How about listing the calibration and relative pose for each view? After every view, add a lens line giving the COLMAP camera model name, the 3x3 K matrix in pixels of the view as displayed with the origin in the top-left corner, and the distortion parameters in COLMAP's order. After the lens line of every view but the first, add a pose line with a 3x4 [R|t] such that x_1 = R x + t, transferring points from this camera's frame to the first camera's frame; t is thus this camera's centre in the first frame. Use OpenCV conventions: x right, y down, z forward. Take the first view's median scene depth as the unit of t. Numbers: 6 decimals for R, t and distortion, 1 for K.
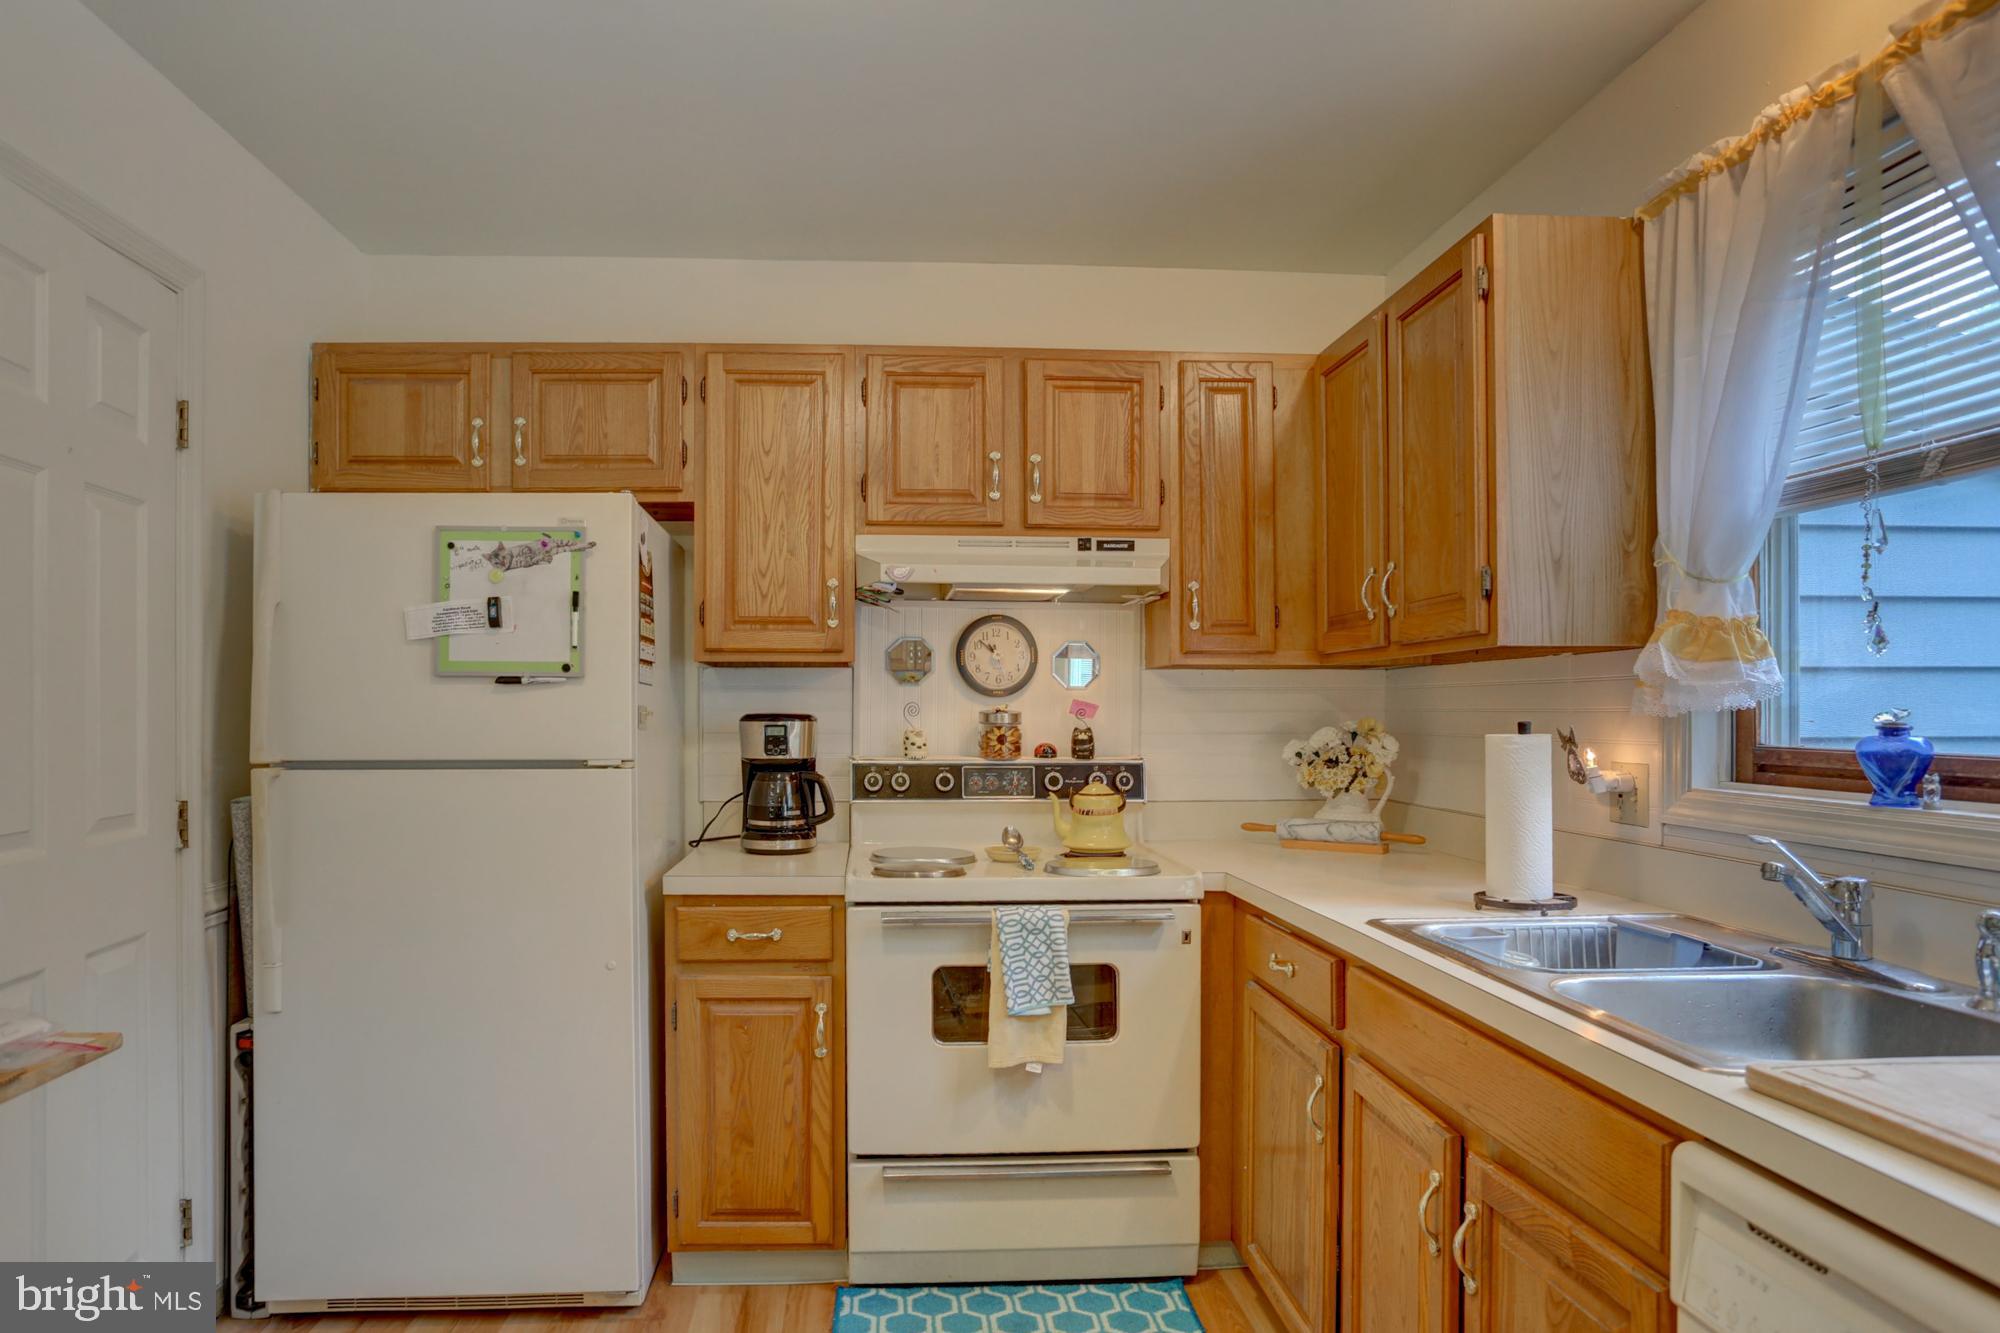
lens RADIAL K [[1164.7, 0, 929.5], [0, 1164.7, 709.9], [0, 0, 1]] dist [-0.062345, 0.031688]
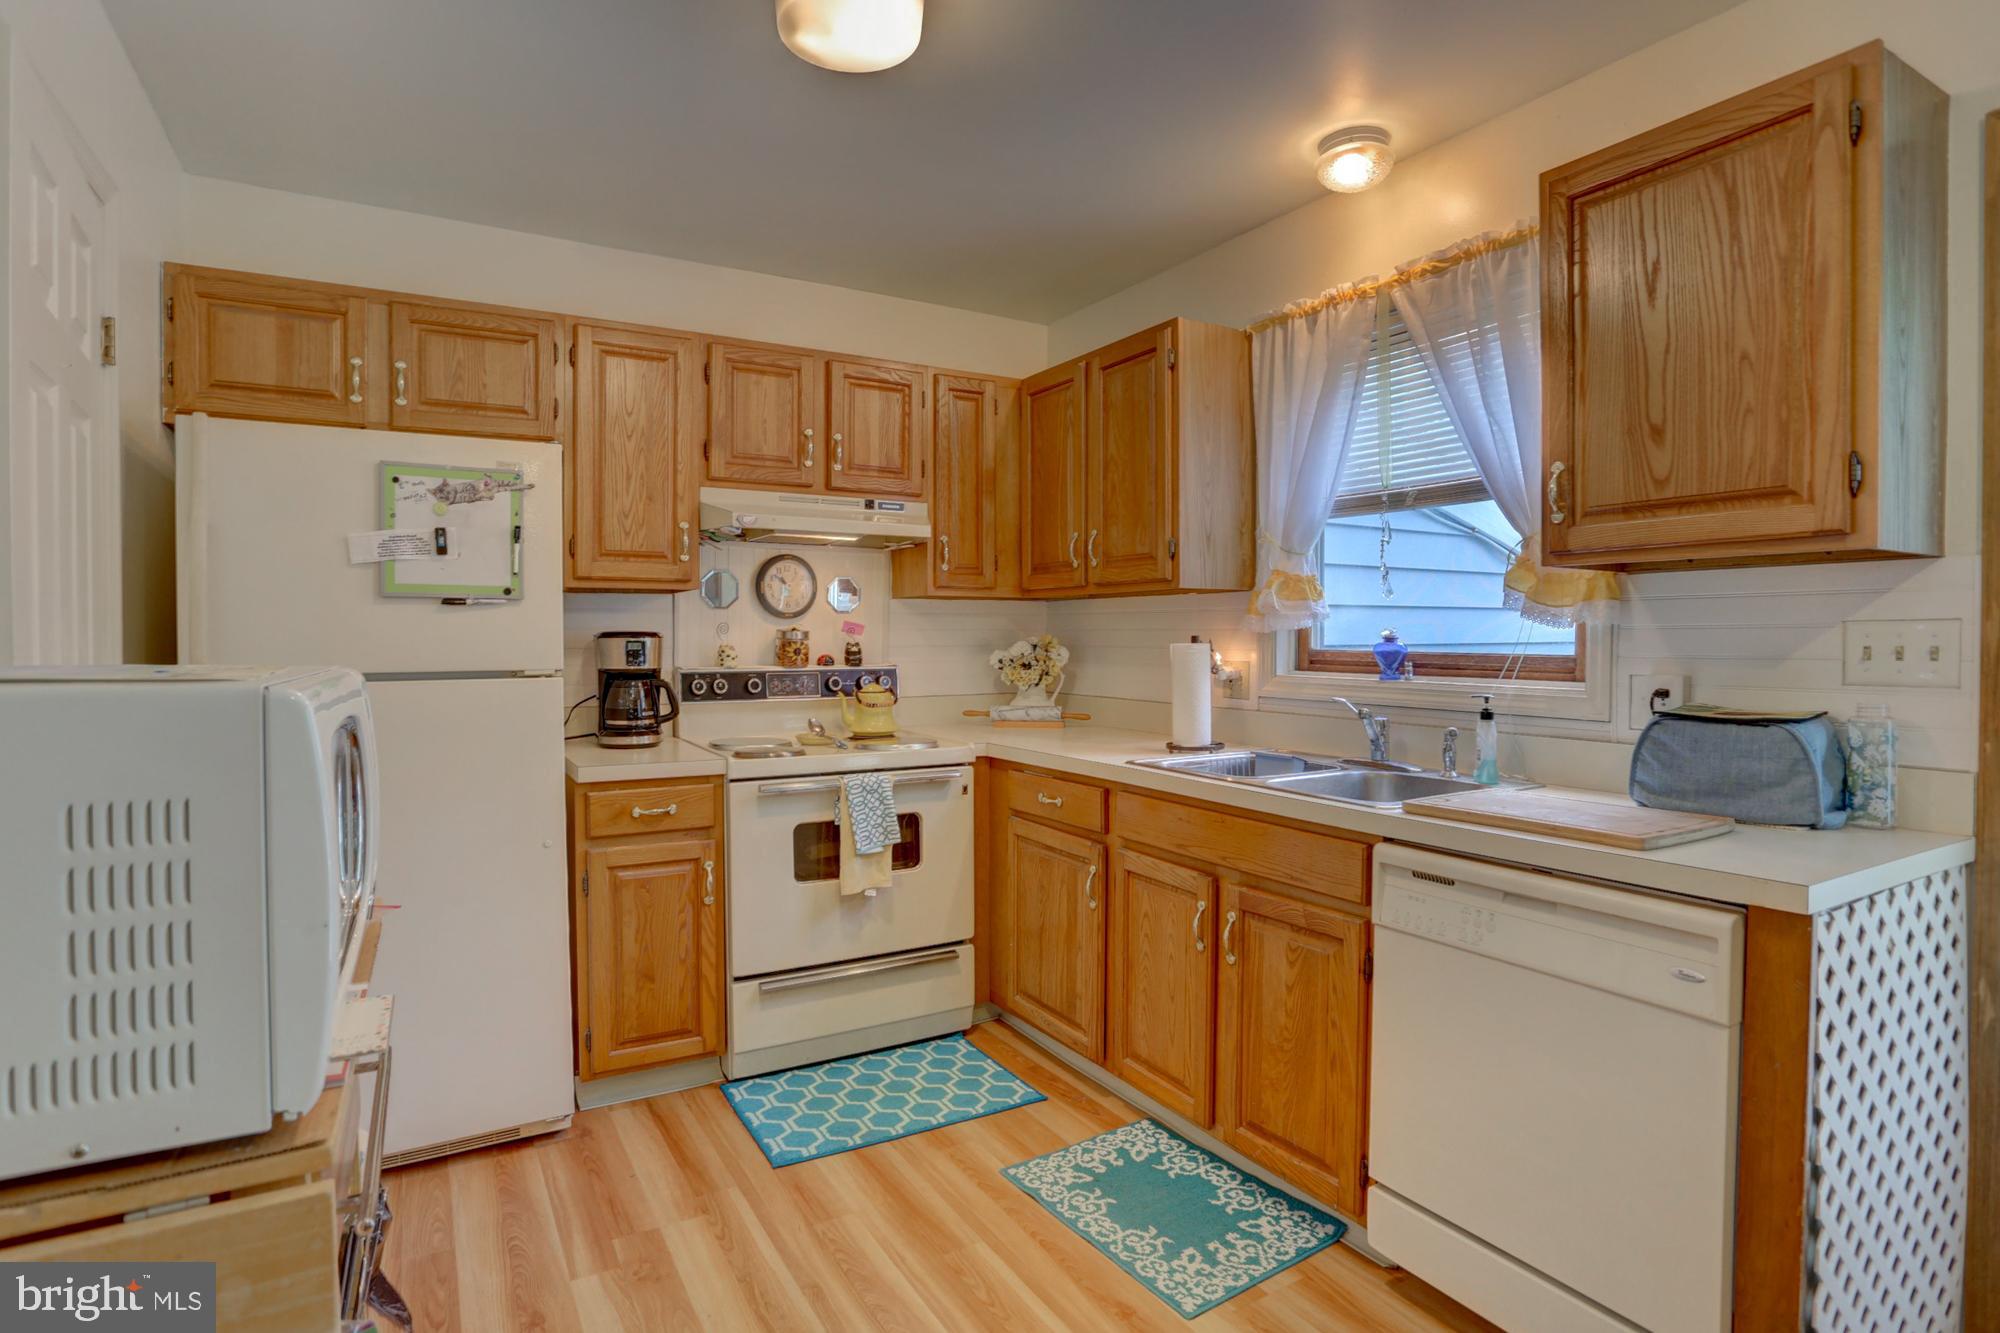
lens RADIAL K [[1013.9, 0, 975.1], [0, 1013.9, 645.3], [0, 0, 1]] dist [-0.080112, 0.038980]
pose [[0.888294, -0.005906, 0.459237, -0.331108], [-0.000092, 0.999915, 0.013035, 0.004371], [-0.459275, -0.011621, 0.888218, -0.097488]]
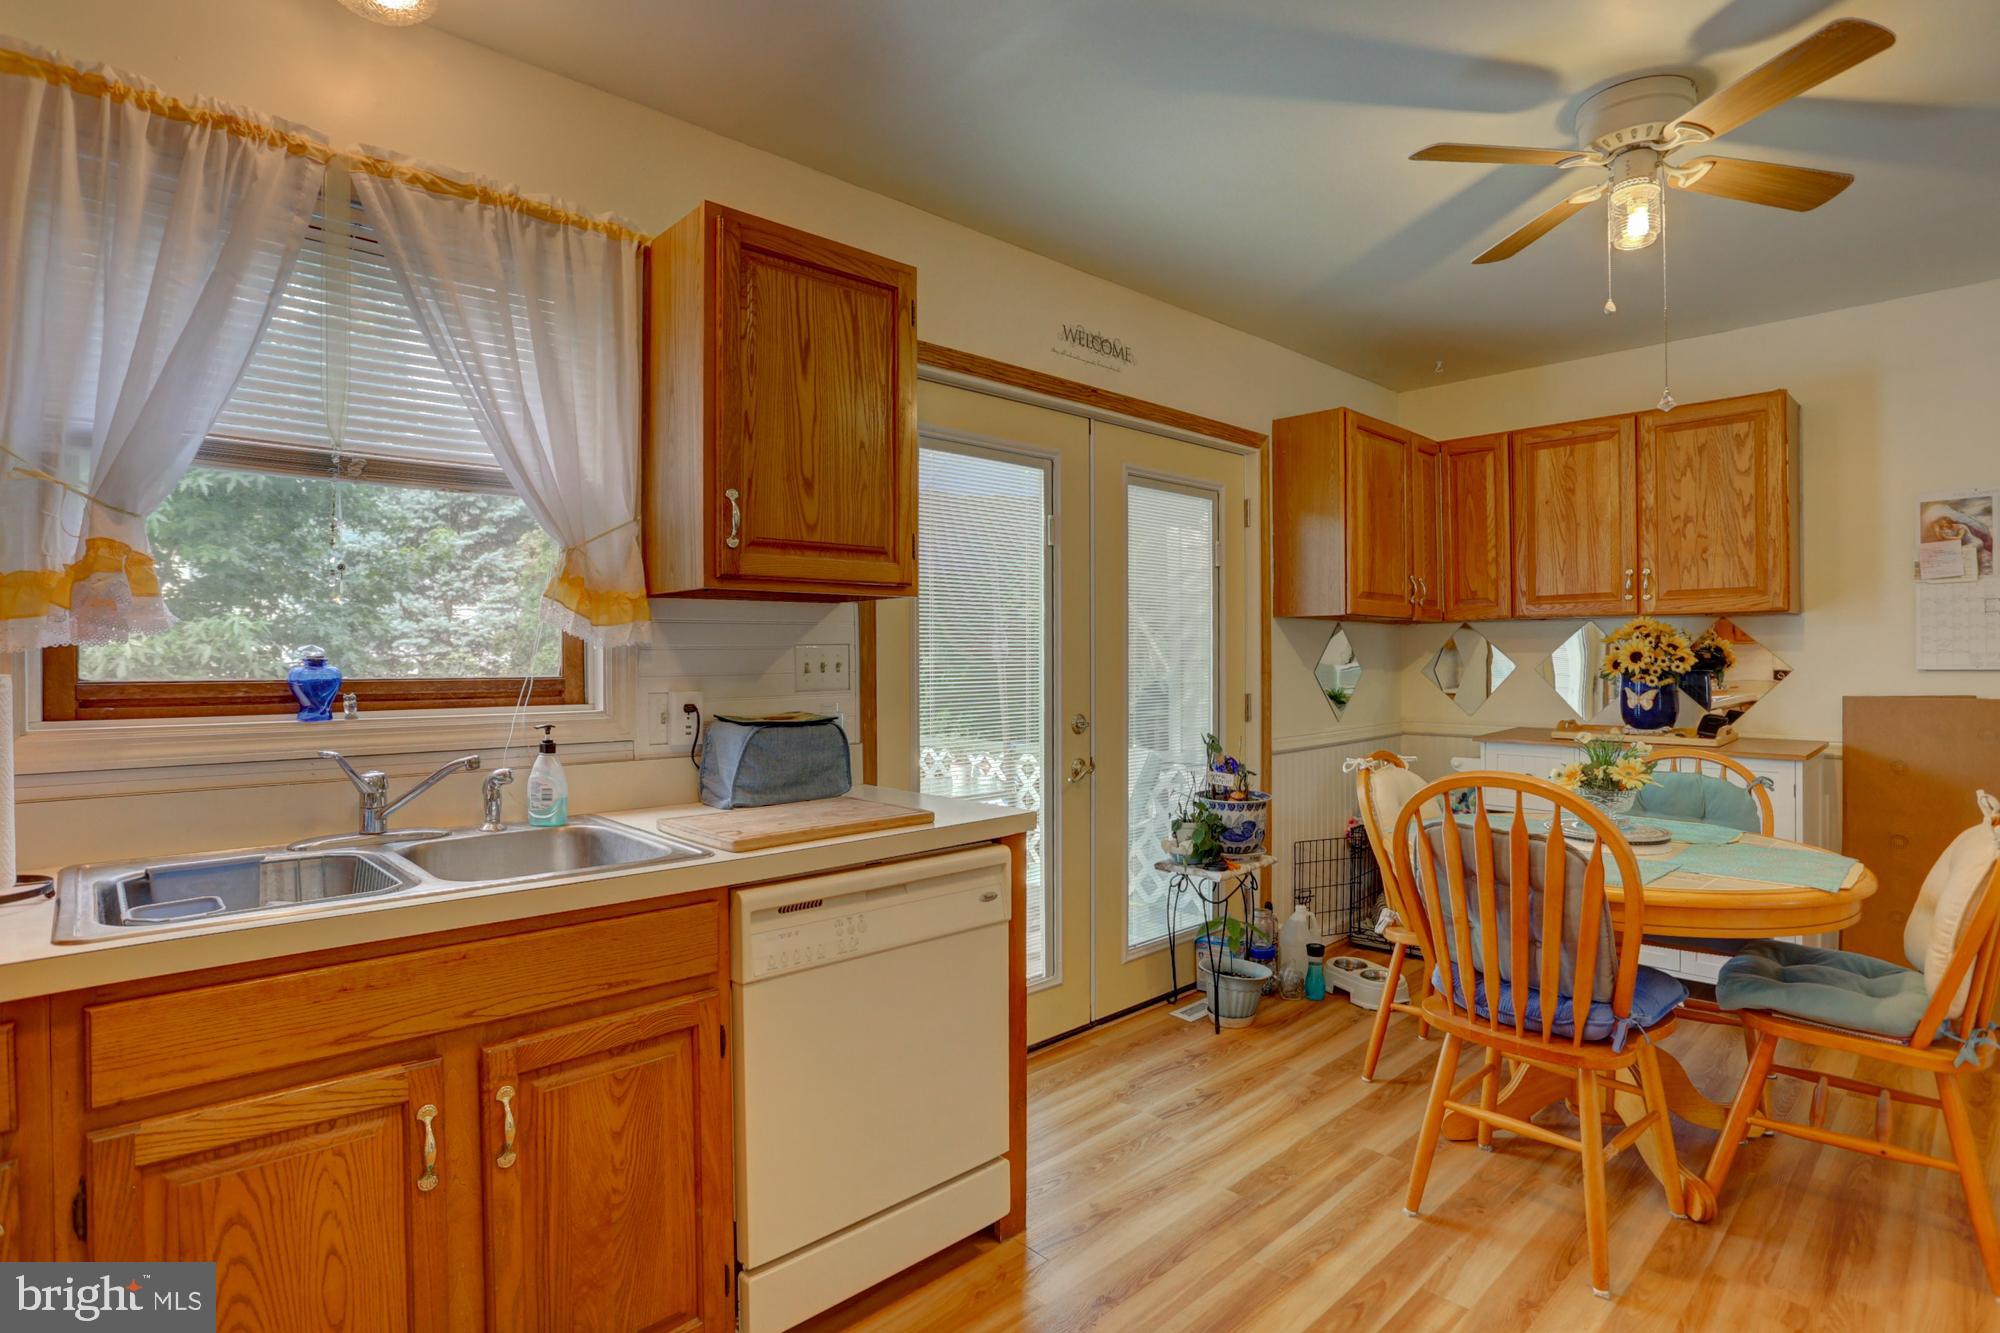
lens RADIAL K [[983.5, 0, 1000.0], [0, 983.5, 666.5], [0, 0, 1]] dist [-0.030691, 0.000081]
pose [[-0.638584, -0.005128, 0.769535, -0.324817], [0.001551, 0.999967, 0.007951, 0.009900], [-0.769551, 0.006271, -0.638555, 0.710288]]
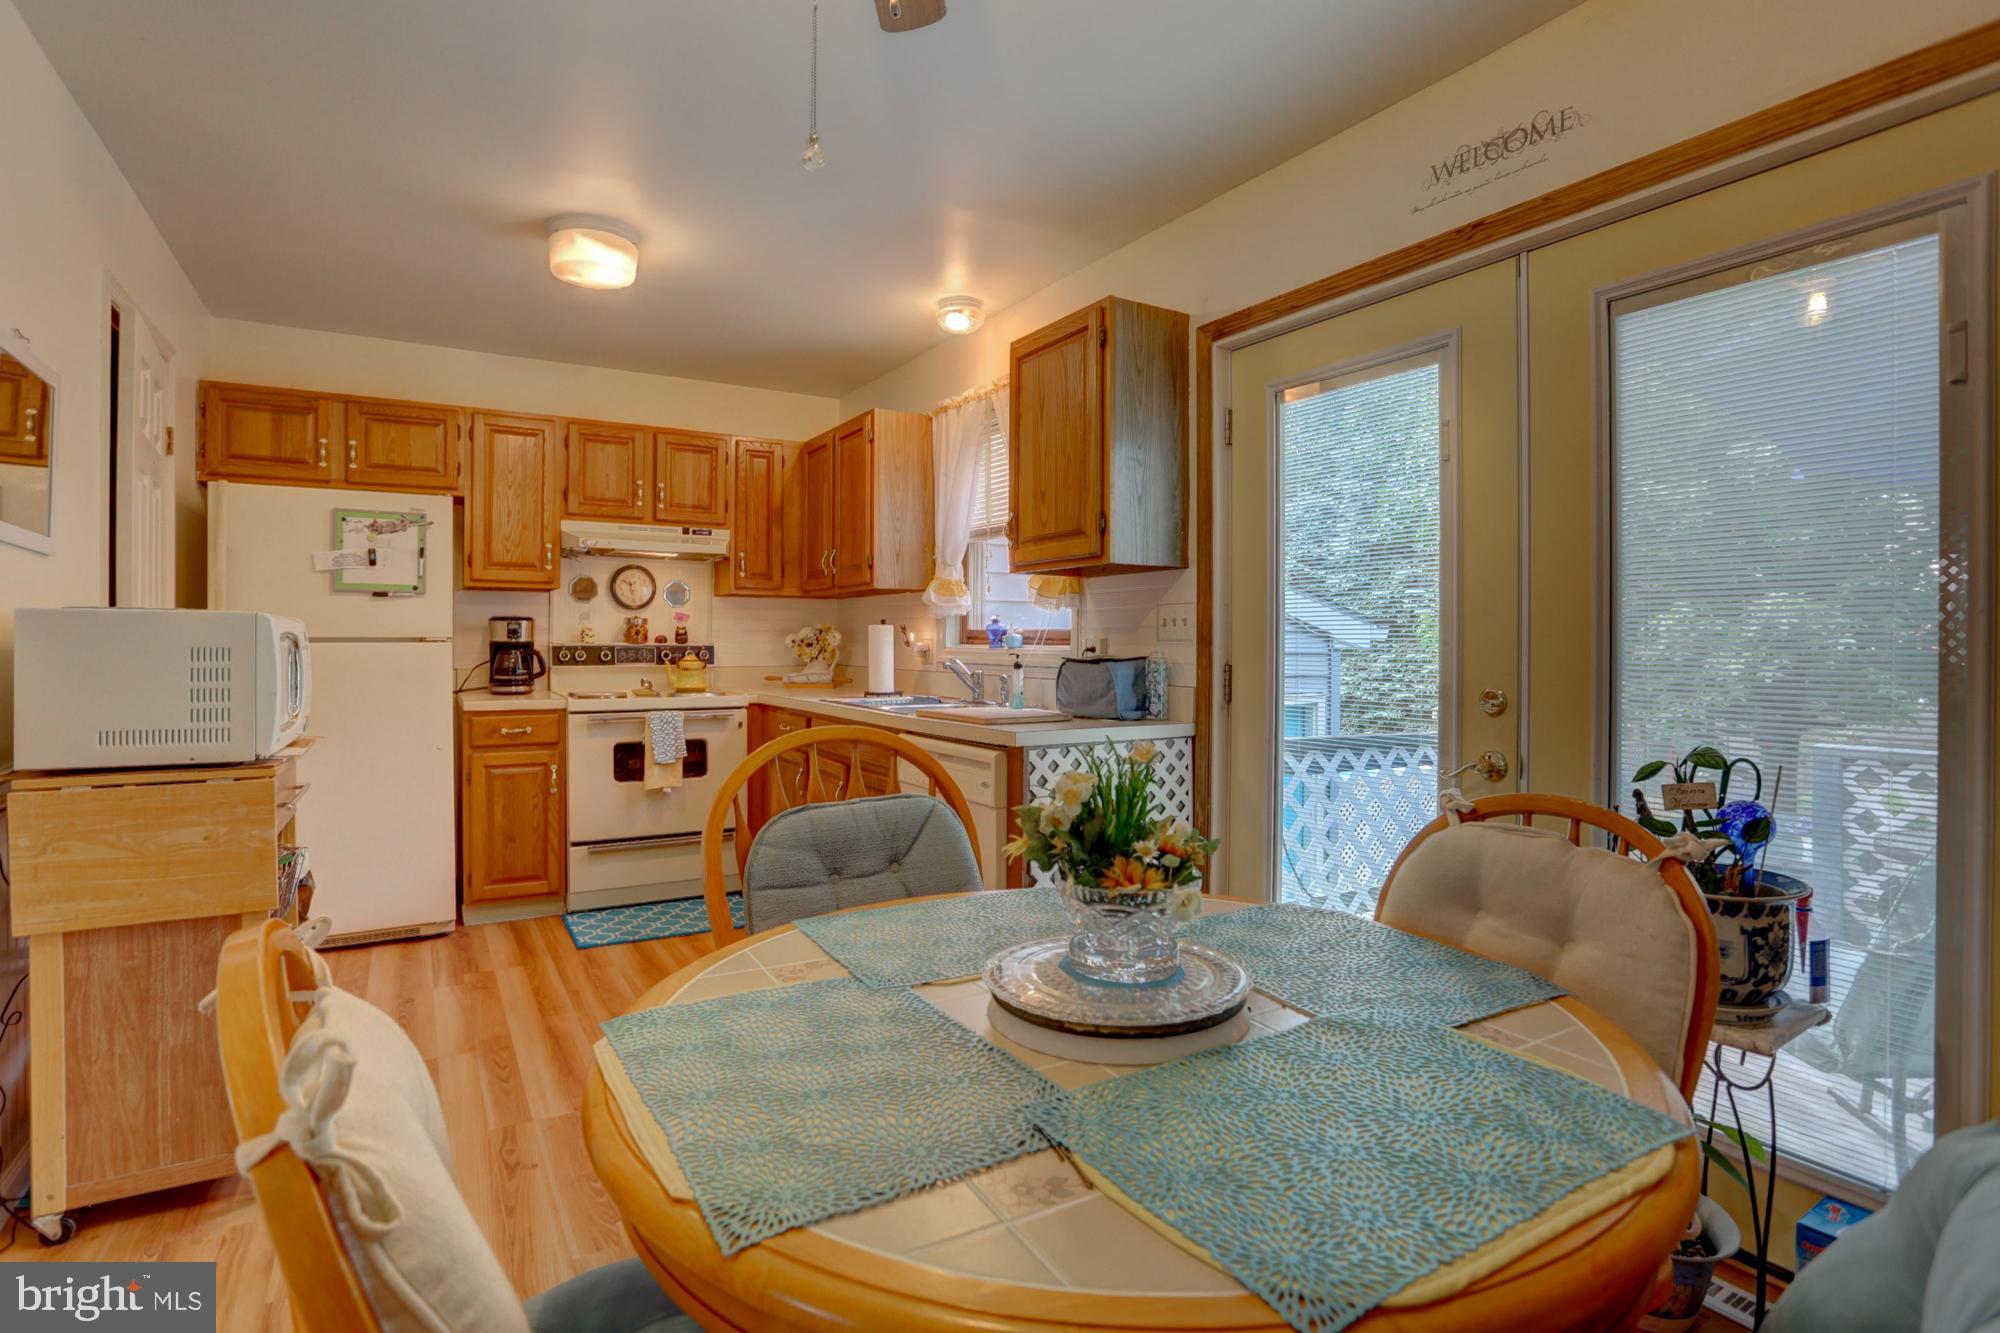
lens RADIAL K [[976.9, 0, 991.6], [0, 976.9, 641.0], [0, 0, 1]] dist [-0.072470, 0.033039]
pose [[0.876451, 0.001250, 0.481489, -0.223172], [-0.002931, 0.999992, 0.002738, 0.039187], [-0.481481, -0.003810, 0.876448, -0.745682]]
